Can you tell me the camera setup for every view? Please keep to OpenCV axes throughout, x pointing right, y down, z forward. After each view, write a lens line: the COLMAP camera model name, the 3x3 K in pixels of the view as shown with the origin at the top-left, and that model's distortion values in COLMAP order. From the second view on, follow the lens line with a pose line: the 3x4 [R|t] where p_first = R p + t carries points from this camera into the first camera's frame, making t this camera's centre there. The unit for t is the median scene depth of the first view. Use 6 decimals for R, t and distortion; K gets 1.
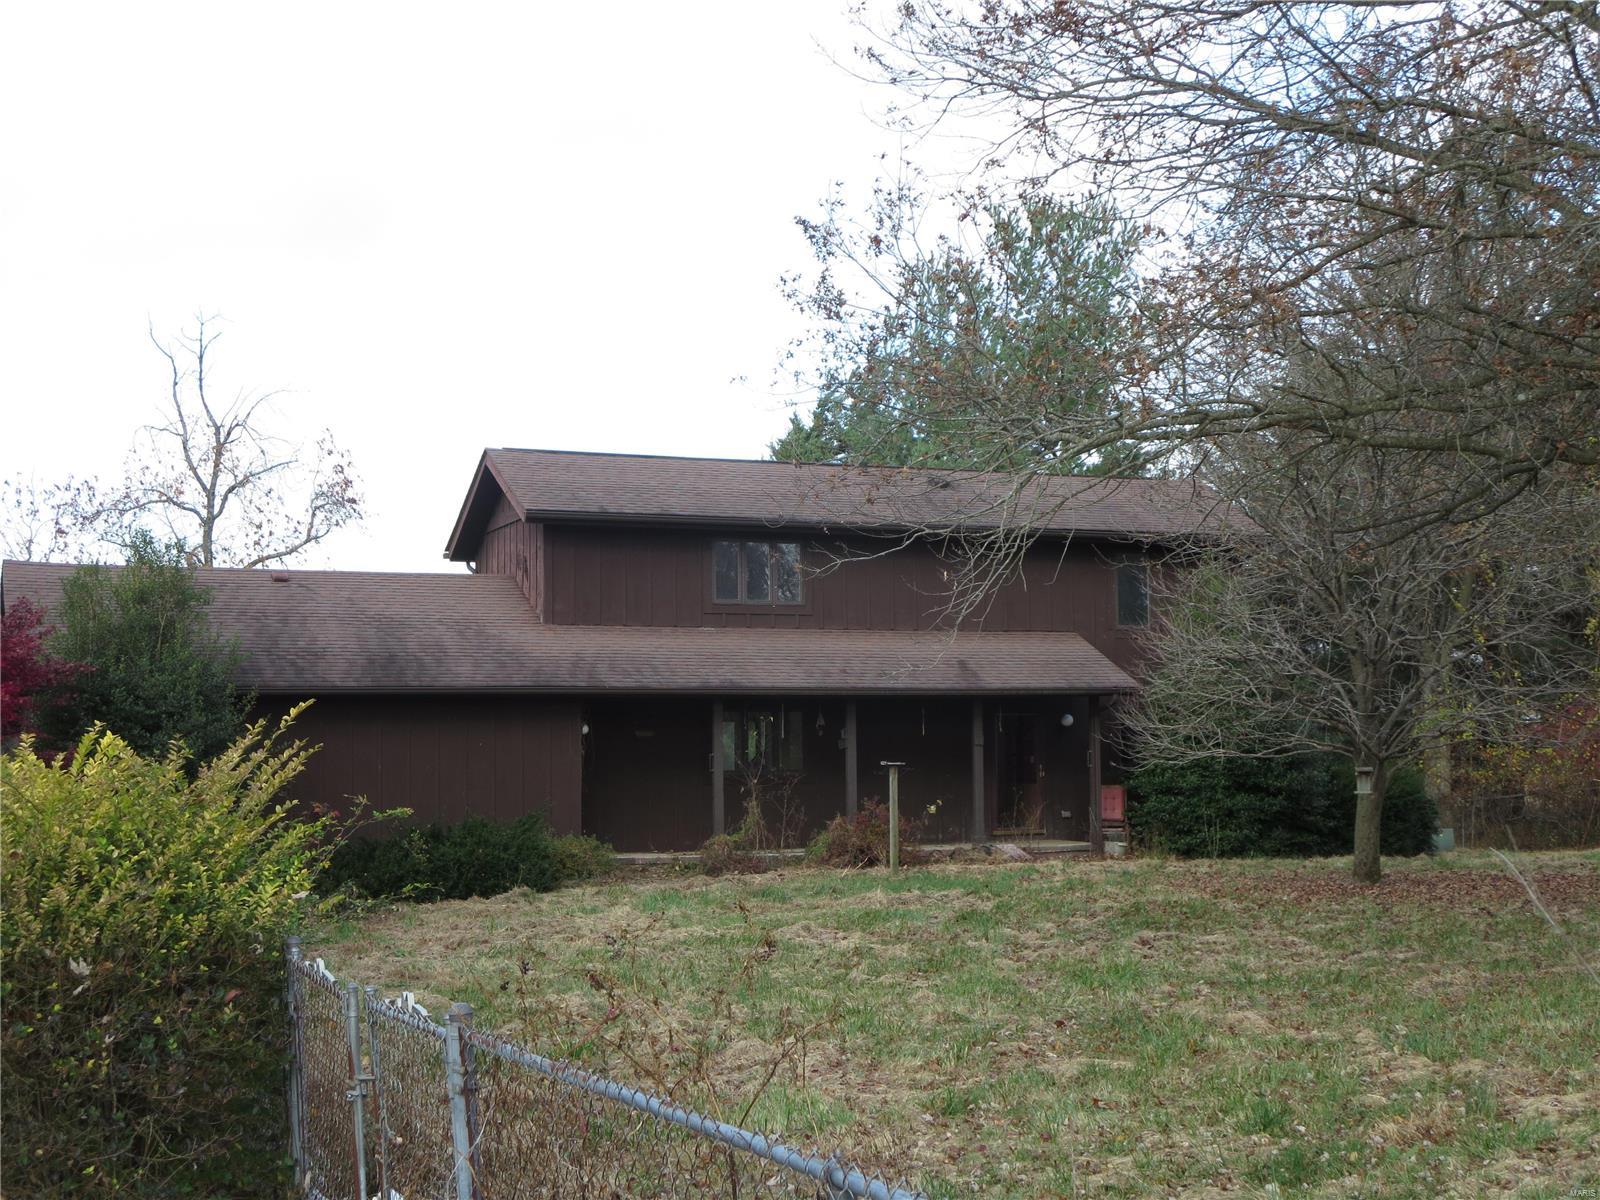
lens RADIAL K [[2395.8, 0, 802.9], [0, 2395.8, 600.2], [0, 0, 1]] dist [0.207091, 0.000000]
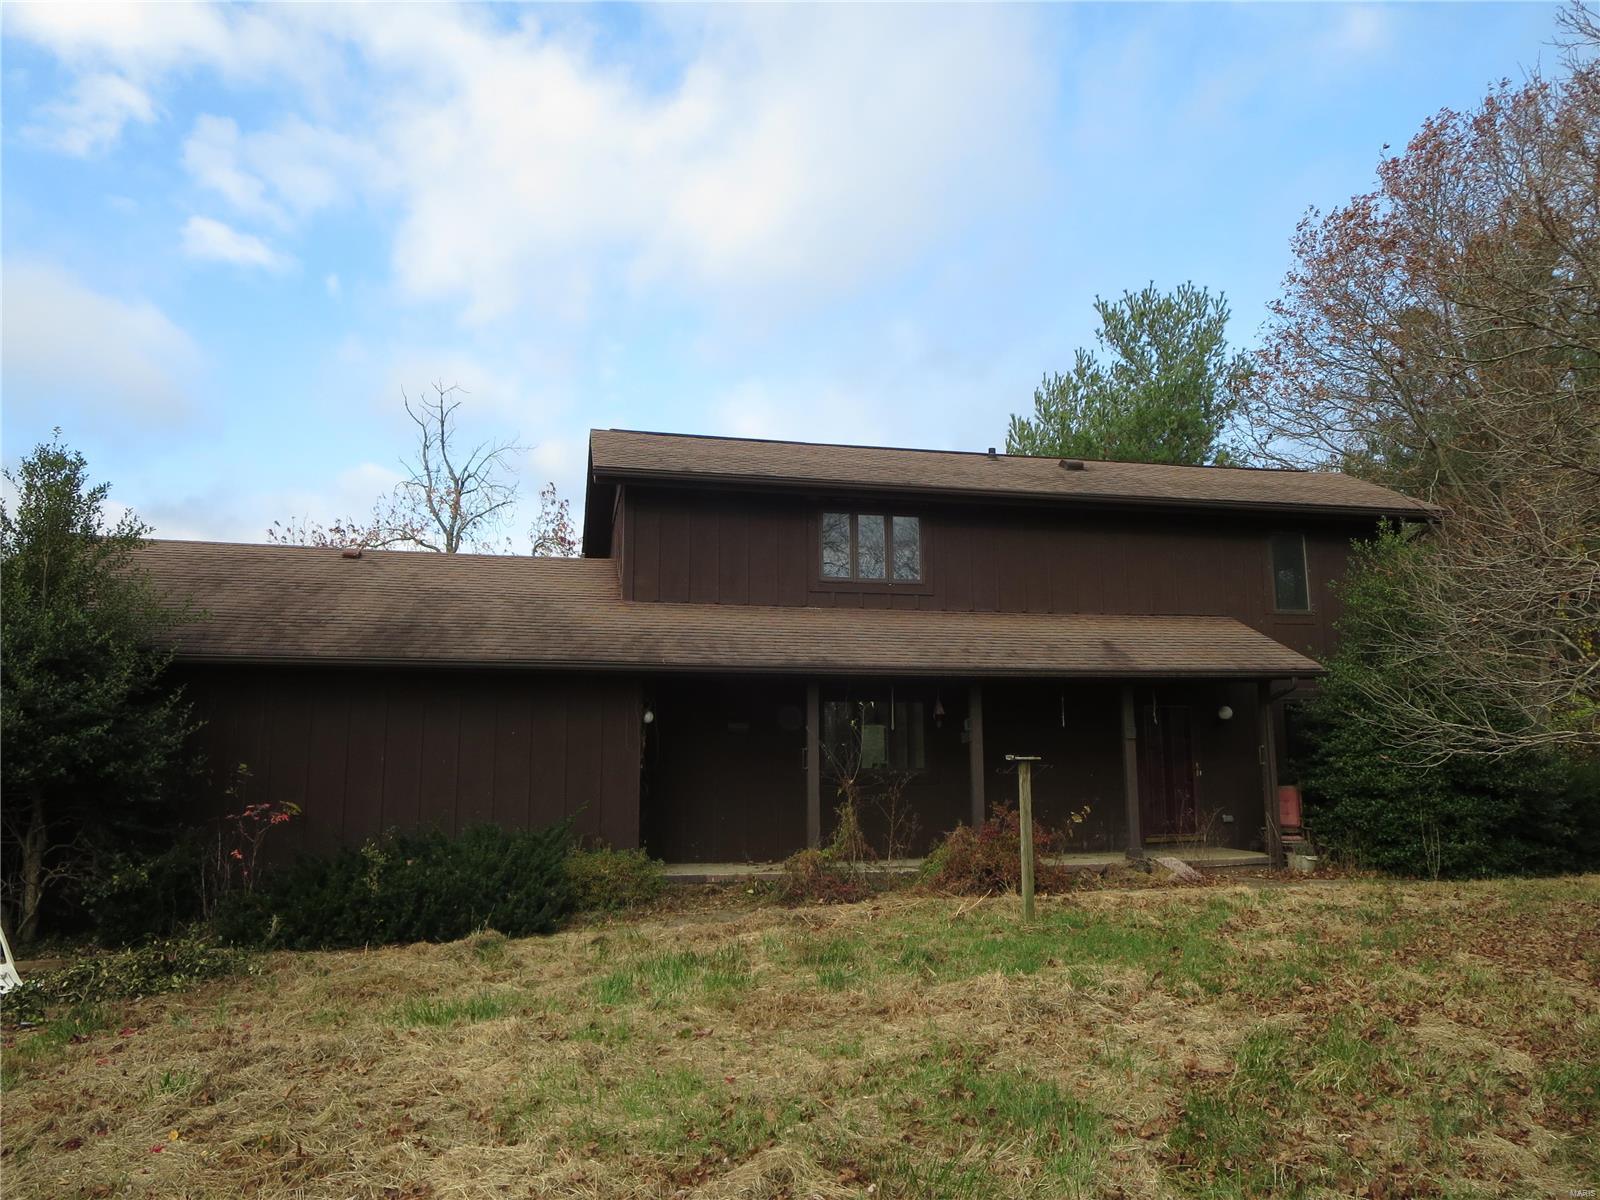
lens RADIAL K [[1107.0, 0, 792.0], [0, 1107.0, 590.3], [0, 0, 1]] dist [-0.036560, -0.010631]
pose [[0.984175, -0.022347, -0.175784, 0.025549], [0.006654, 0.995977, -0.089362, 0.042667], [0.177073, 0.086778, 0.980364, 0.600449]]
